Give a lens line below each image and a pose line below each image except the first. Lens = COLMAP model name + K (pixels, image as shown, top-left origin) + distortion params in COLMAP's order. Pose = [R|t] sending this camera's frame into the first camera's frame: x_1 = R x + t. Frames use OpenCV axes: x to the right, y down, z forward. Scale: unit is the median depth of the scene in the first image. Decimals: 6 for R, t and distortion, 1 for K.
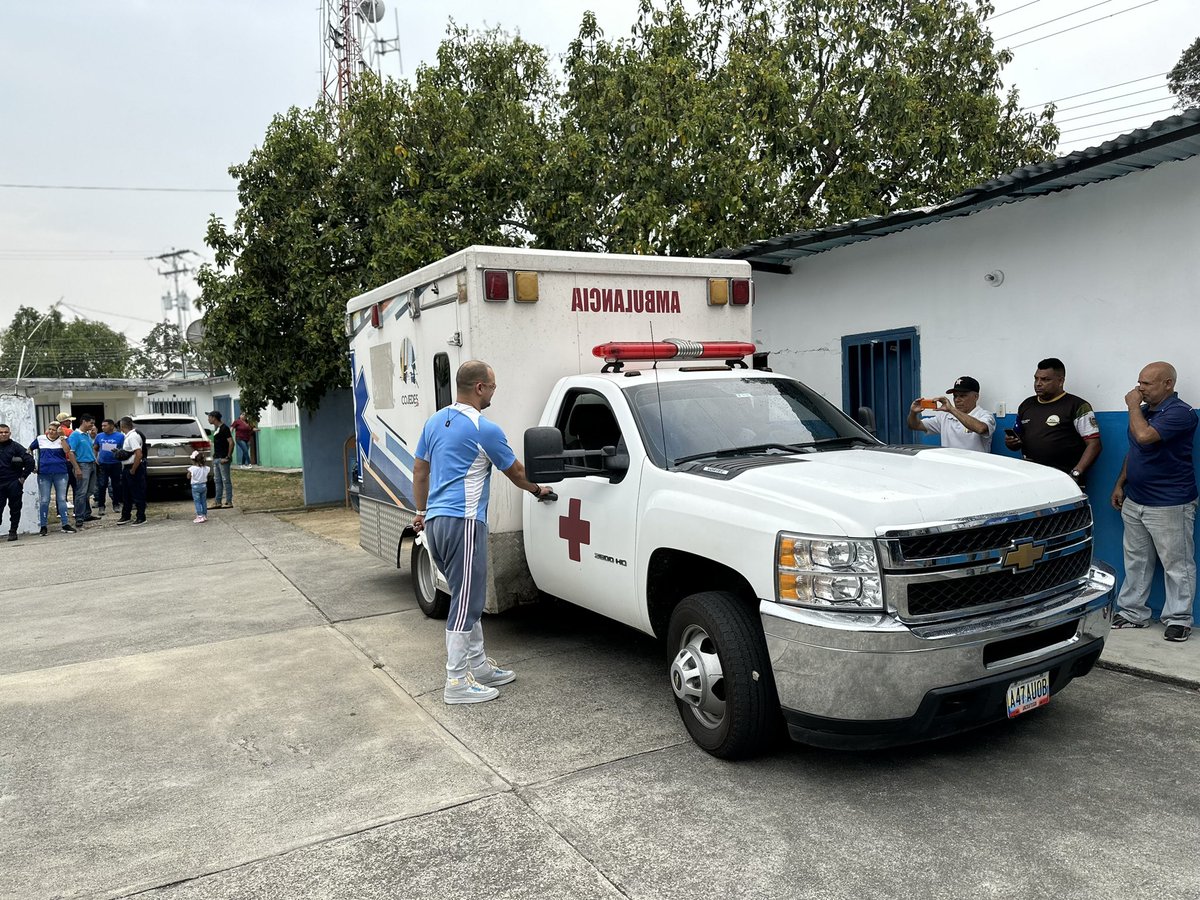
lens RADIAL K [[891.7, 0, 600.0], [0, 891.7, 450.0], [0, 0, 1]] dist [-0.004491, -0.006159]
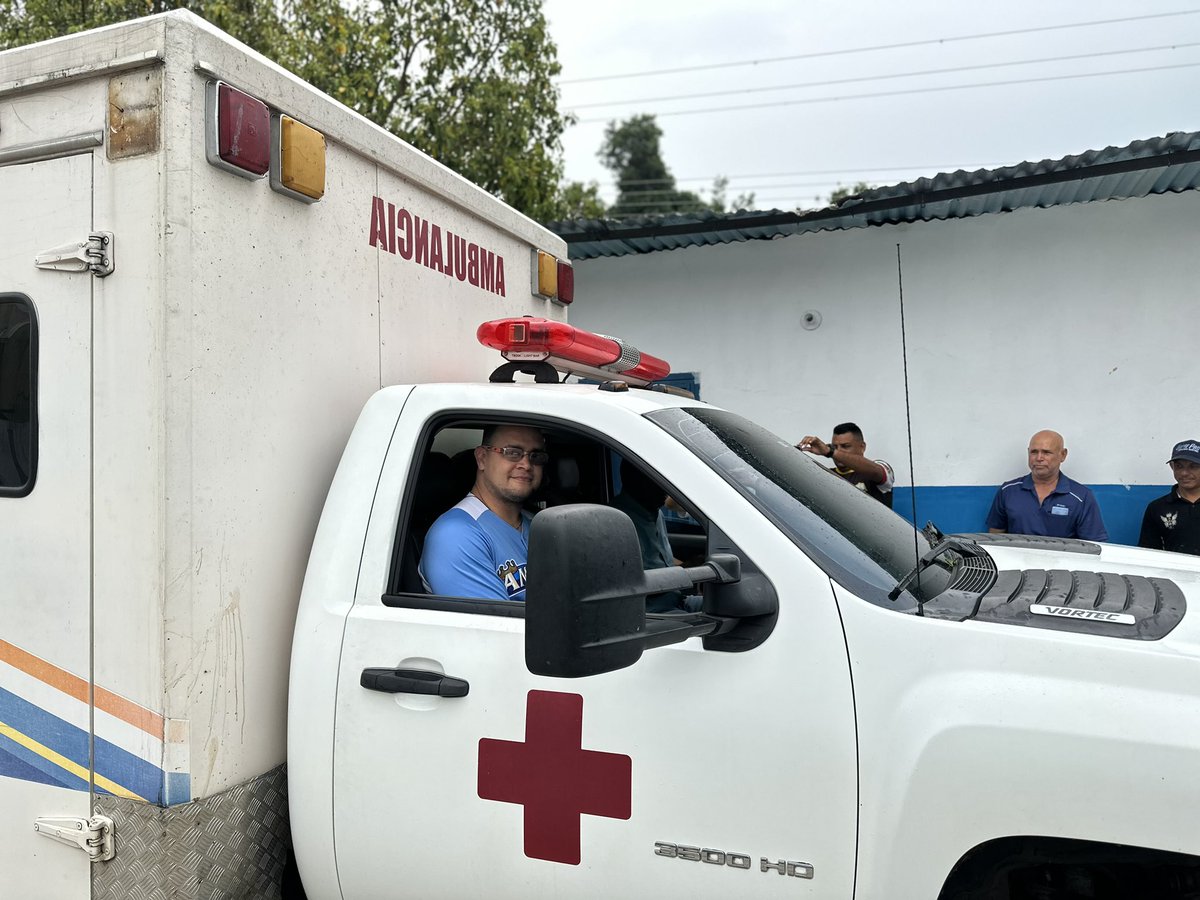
lens RADIAL K [[891.7, 0, 600.0], [0, 891.7, 450.0], [0, 0, 1]] dist [-0.004491, -0.006159]
pose [[0.775553, 0.051700, 0.629162, -0.218216], [0.005309, 0.996071, -0.088394, -0.012379], [-0.631260, 0.071894, 0.772232, 0.584383]]
